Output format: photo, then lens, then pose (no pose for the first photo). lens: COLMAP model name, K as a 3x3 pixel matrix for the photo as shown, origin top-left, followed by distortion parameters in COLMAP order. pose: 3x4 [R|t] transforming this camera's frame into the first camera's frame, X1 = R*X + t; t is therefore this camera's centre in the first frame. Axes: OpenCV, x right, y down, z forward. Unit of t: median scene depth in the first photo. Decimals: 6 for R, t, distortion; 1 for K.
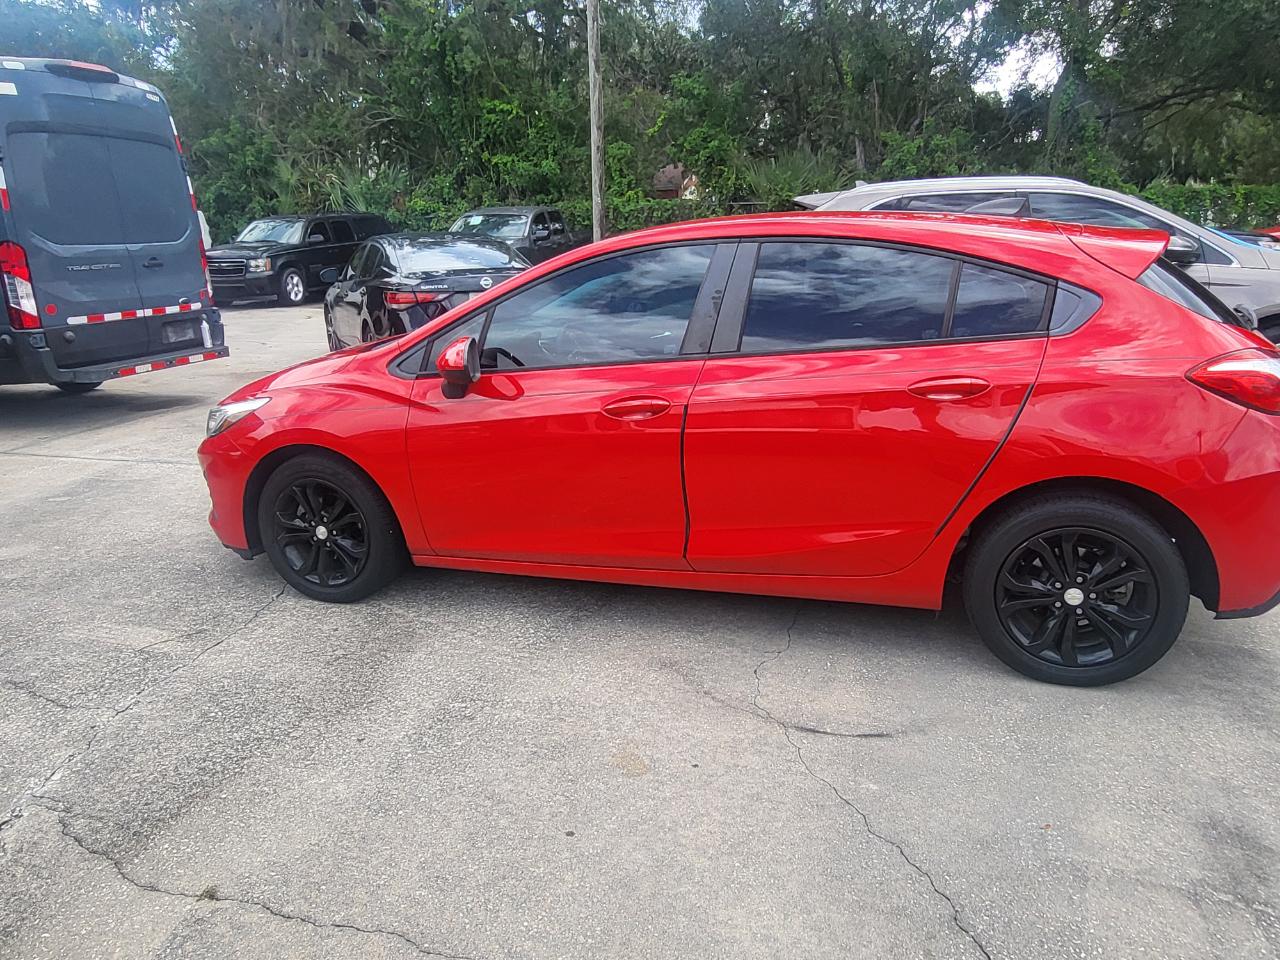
lens RADIAL K [[911.6, 0, 632.0], [0, 911.6, 473.3], [0, 0, 1]] dist [0.006772, -0.007019]
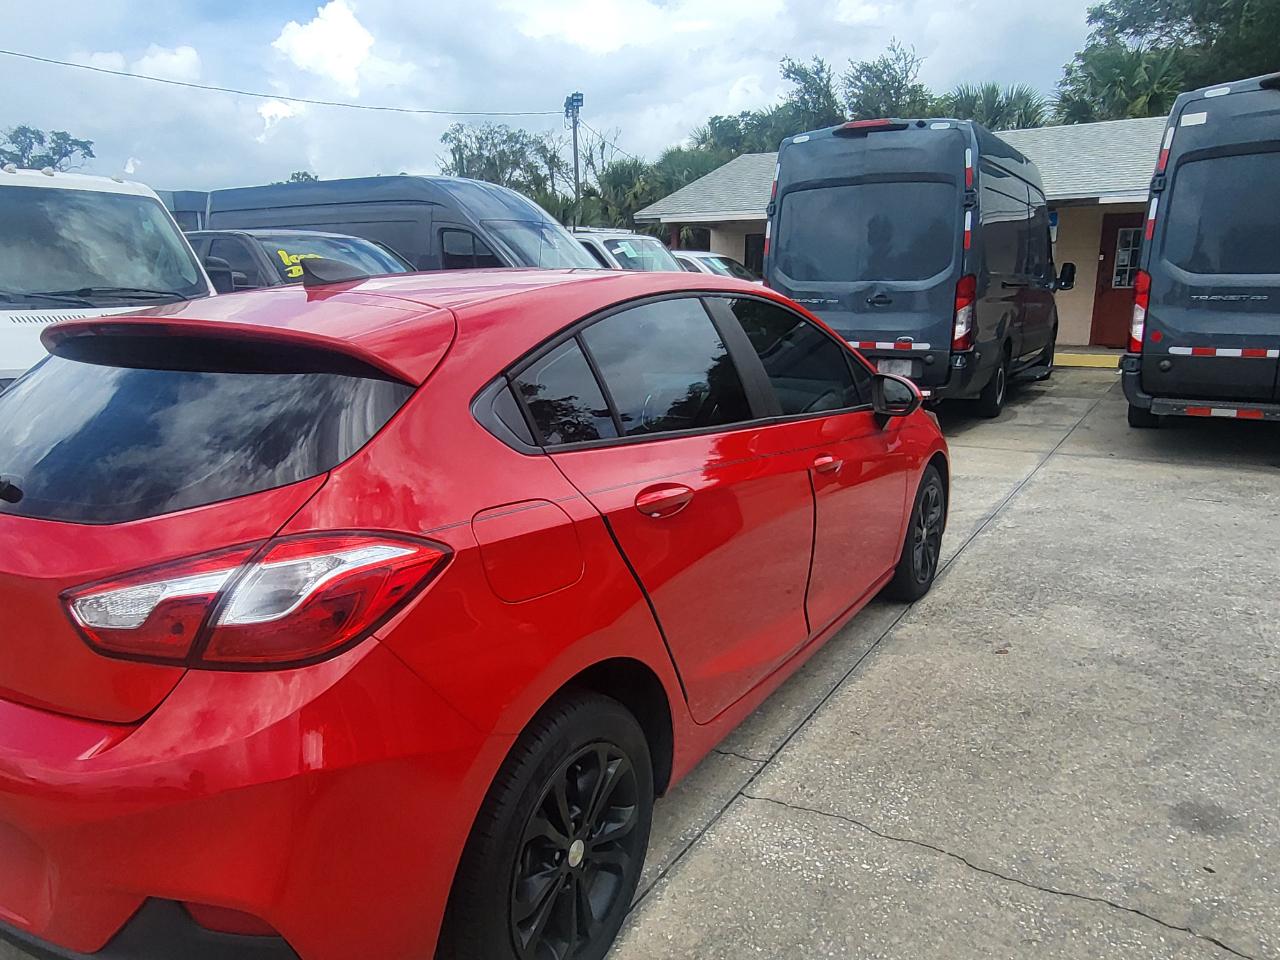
lens RADIAL K [[911.6, 0, 635.5], [0, 911.6, 494.3], [0, 0, 1]] dist [0.006772, -0.007019]
pose [[-0.246038, 0.252685, -0.935743, 0.474526], [-0.233268, 0.921608, 0.310201, -0.188296], [0.940772, 0.294601, -0.167807, 0.646332]]
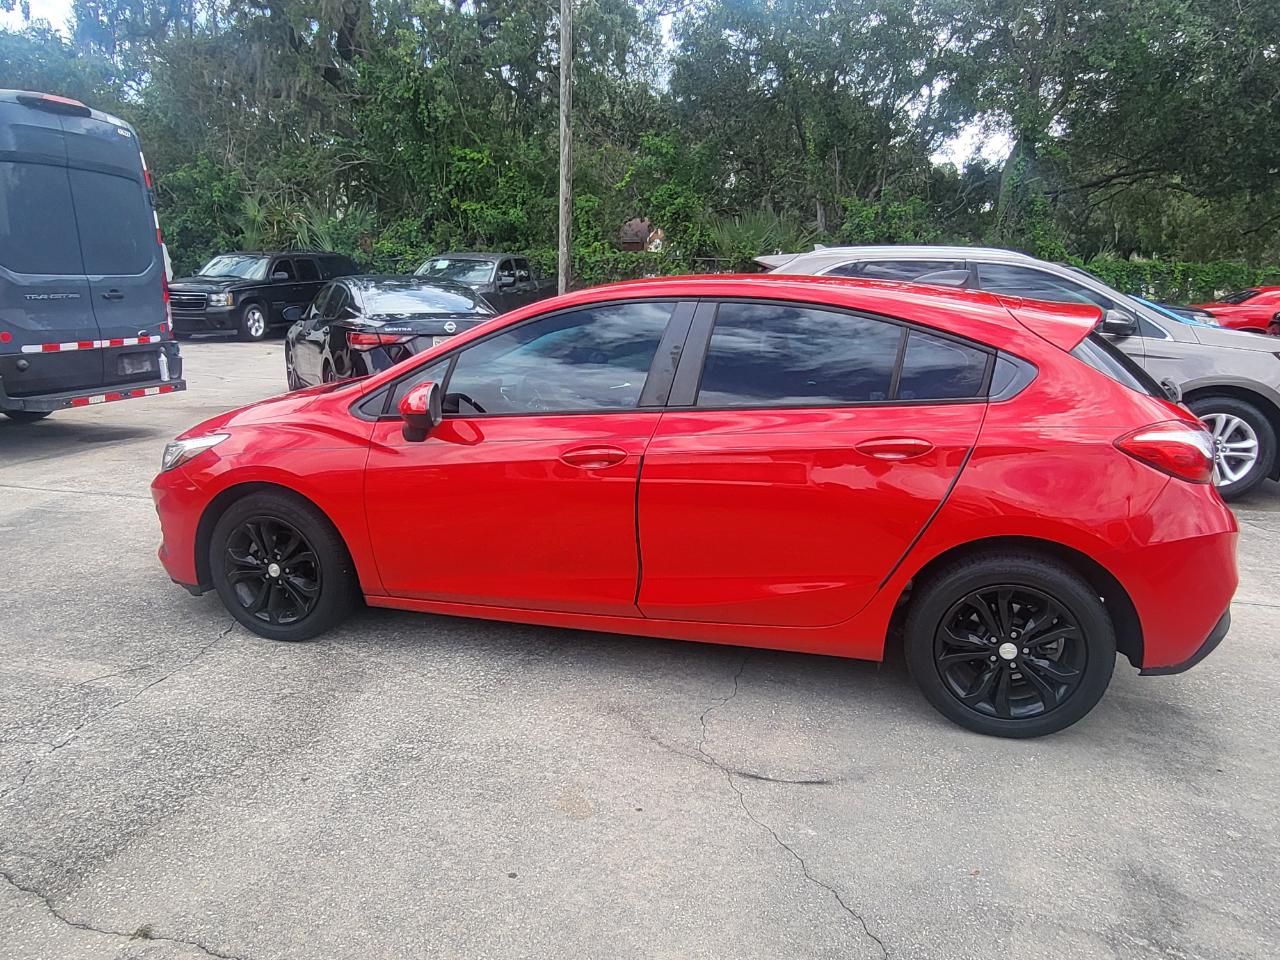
lens RADIAL K [[911.6, 0, 633.9], [0, 911.6, 475.1], [0, 0, 1]] dist [0.006772, -0.007019]
pose [[0.998385, 0.032155, 0.046839, 0.001362], [-0.029735, 0.998231, -0.051490, 0.000483], [-0.048412, 0.050014, 0.997574, -0.010745]]
